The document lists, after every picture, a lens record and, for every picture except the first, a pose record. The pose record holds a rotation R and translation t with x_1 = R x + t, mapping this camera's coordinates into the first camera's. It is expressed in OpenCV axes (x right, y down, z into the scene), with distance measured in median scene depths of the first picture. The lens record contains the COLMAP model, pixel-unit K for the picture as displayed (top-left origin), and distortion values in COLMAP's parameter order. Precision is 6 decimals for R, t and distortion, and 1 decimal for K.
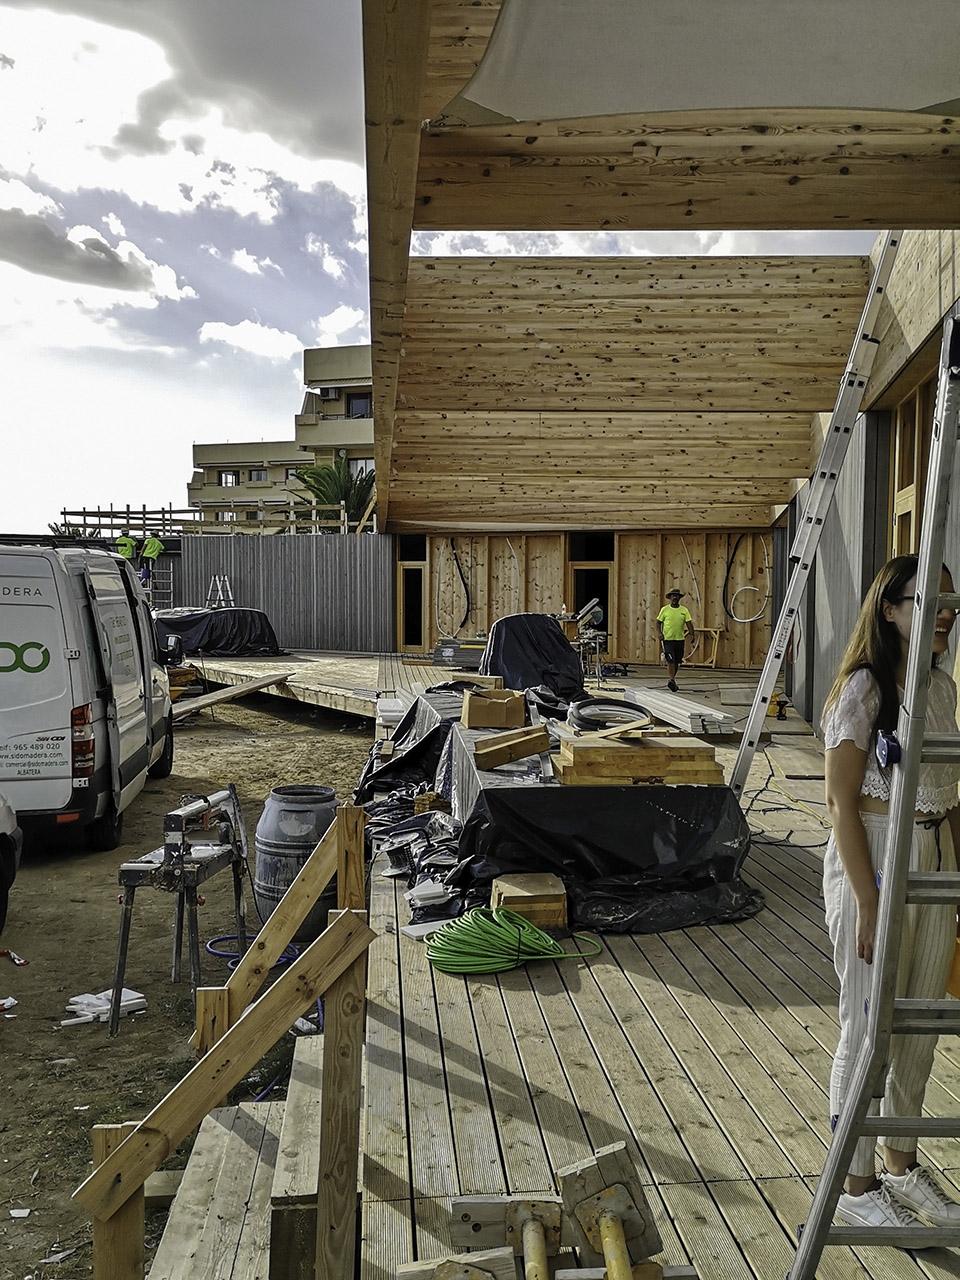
lens RADIAL K [[1054.2, 0, 480.0], [0, 1054.2, 640.0], [0, 0, 1]] dist [0.007606, 0.000027]
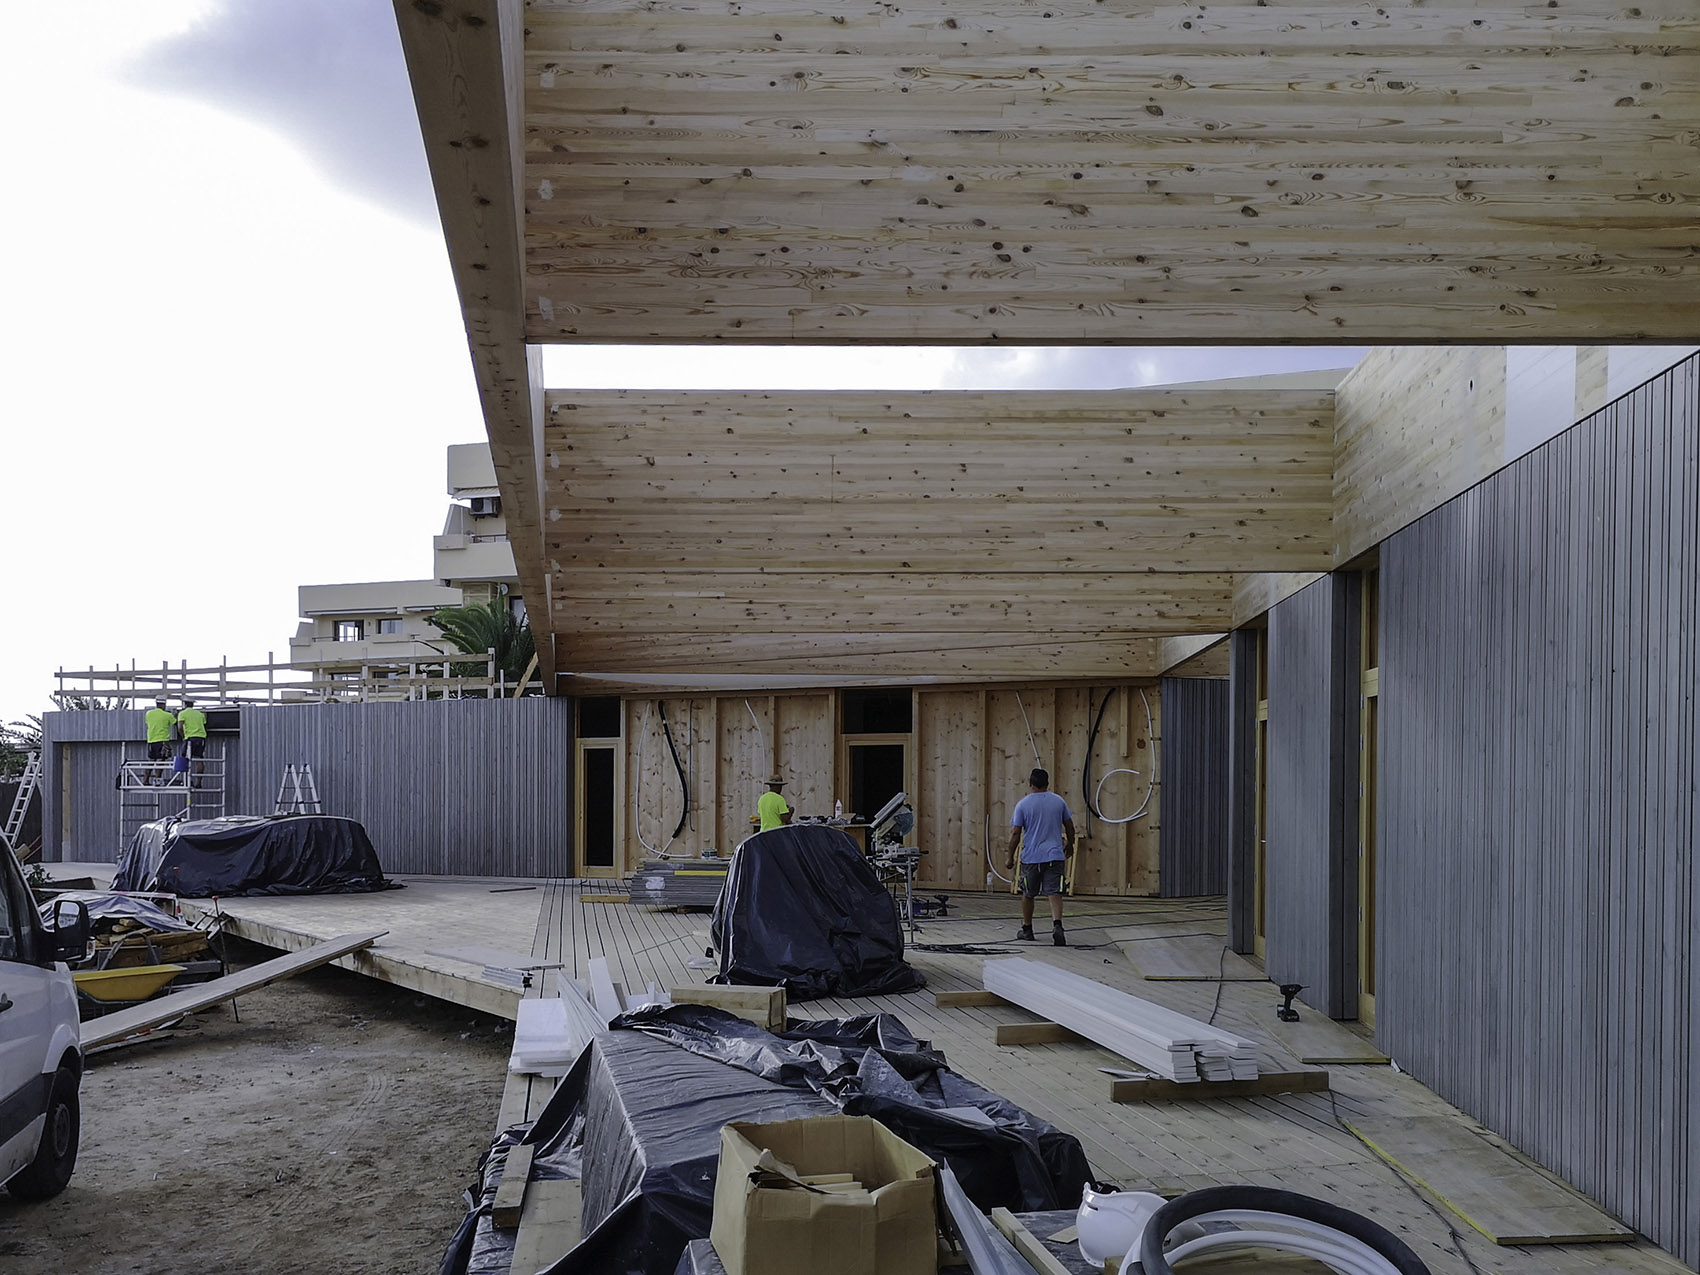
lens RADIAL K [[1336.1, 0, 898.2], [0, 1336.1, 645.7], [0, 0, 1]] dist [0.026006, 0.002839]
pose [[0.988461, -0.004125, 0.151419, -0.010865], [0.025628, 0.989773, -0.140334, -0.018330], [-0.149292, 0.142595, 0.978457, 0.276244]]
